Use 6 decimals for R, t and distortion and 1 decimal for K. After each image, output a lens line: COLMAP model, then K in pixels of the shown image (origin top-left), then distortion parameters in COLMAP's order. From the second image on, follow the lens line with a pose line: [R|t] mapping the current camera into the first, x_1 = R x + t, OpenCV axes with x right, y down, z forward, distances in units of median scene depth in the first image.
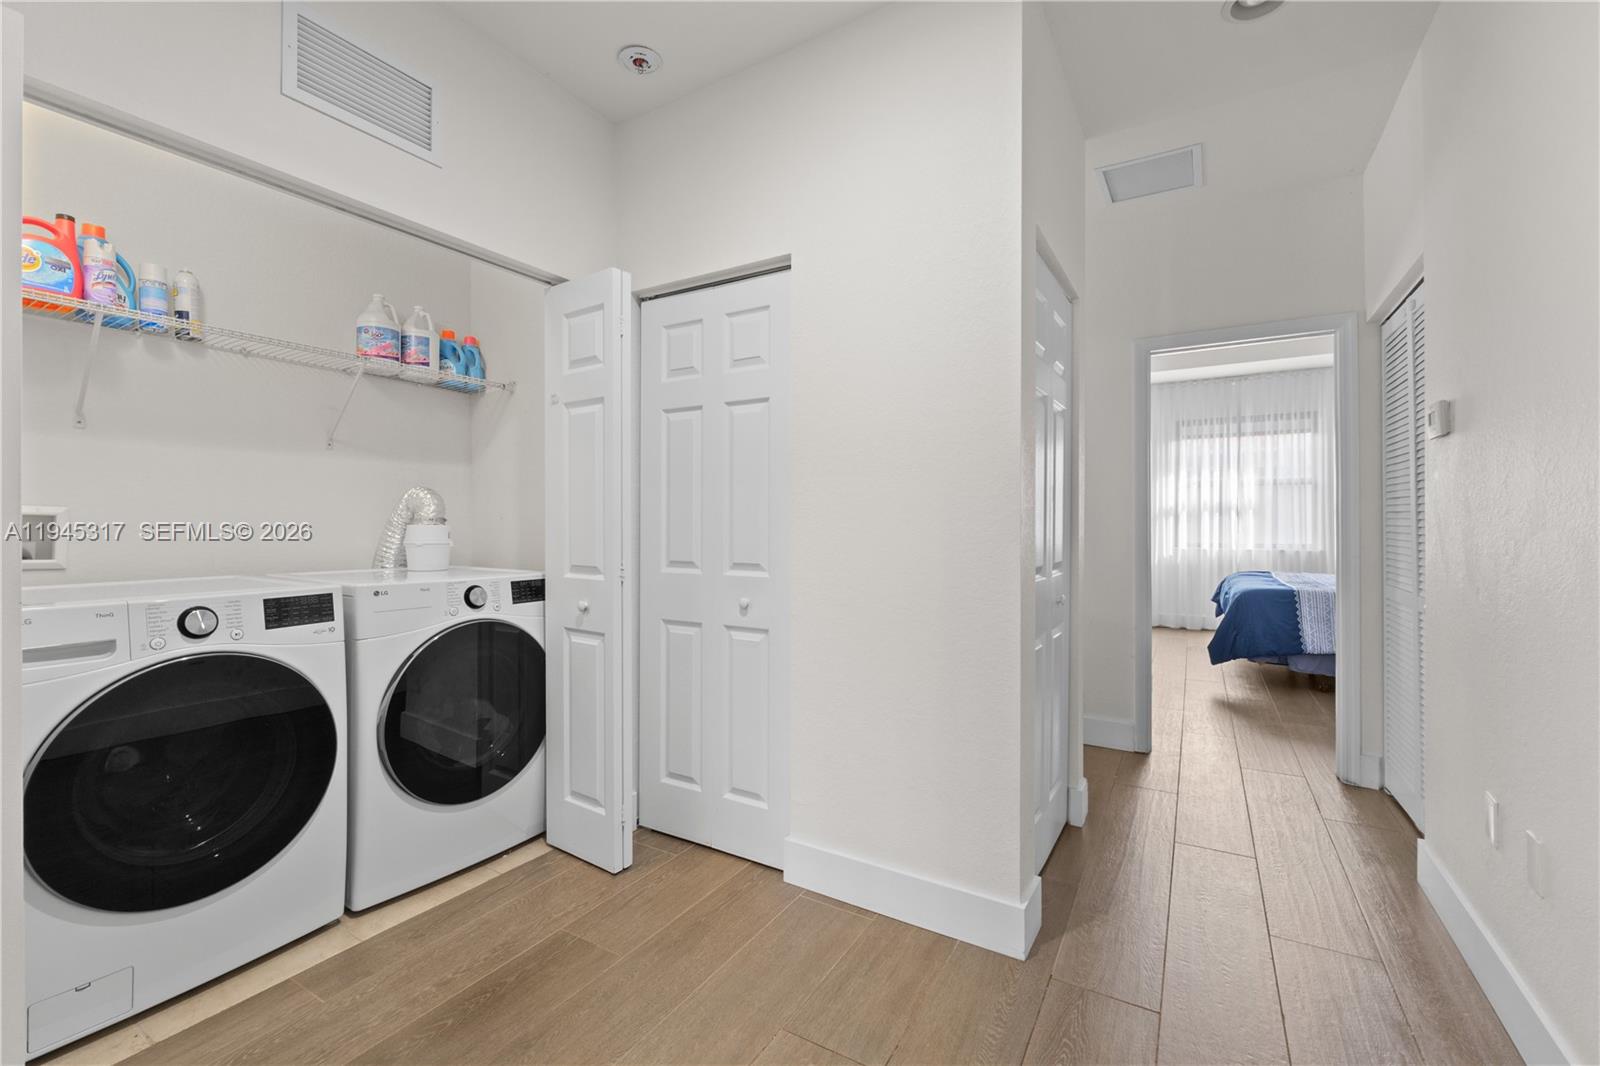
lens RADIAL K [[678.6, 0, 799.3], [0, 678.6, 507.8], [0, 0, 1]] dist [-0.001621, -0.000452]
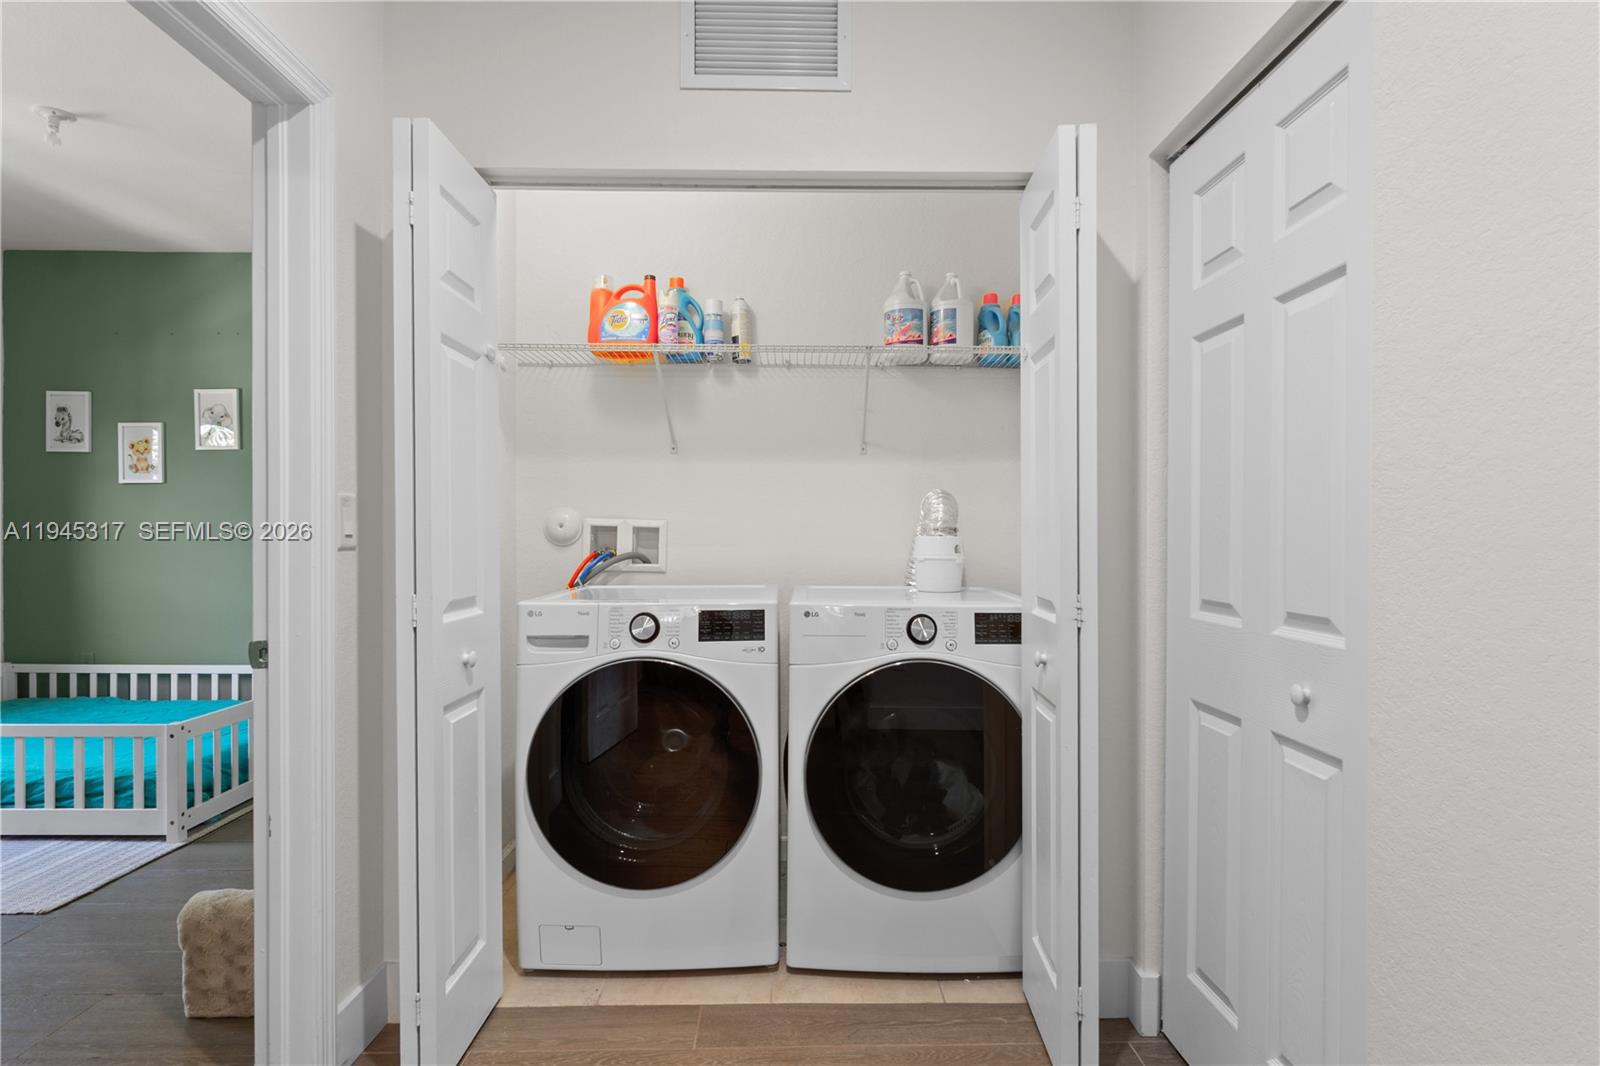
lens RADIAL K [[819.8, 0, 800.0], [0, 819.8, 533.0], [0, 0, 1]] dist [-0.001957, 0.000384]
pose [[0.532827, -0.002827, -0.846219, 0.228554], [0.017600, 0.999815, 0.007742, 0.011503], [0.846041, -0.019018, 0.532778, 0.372610]]
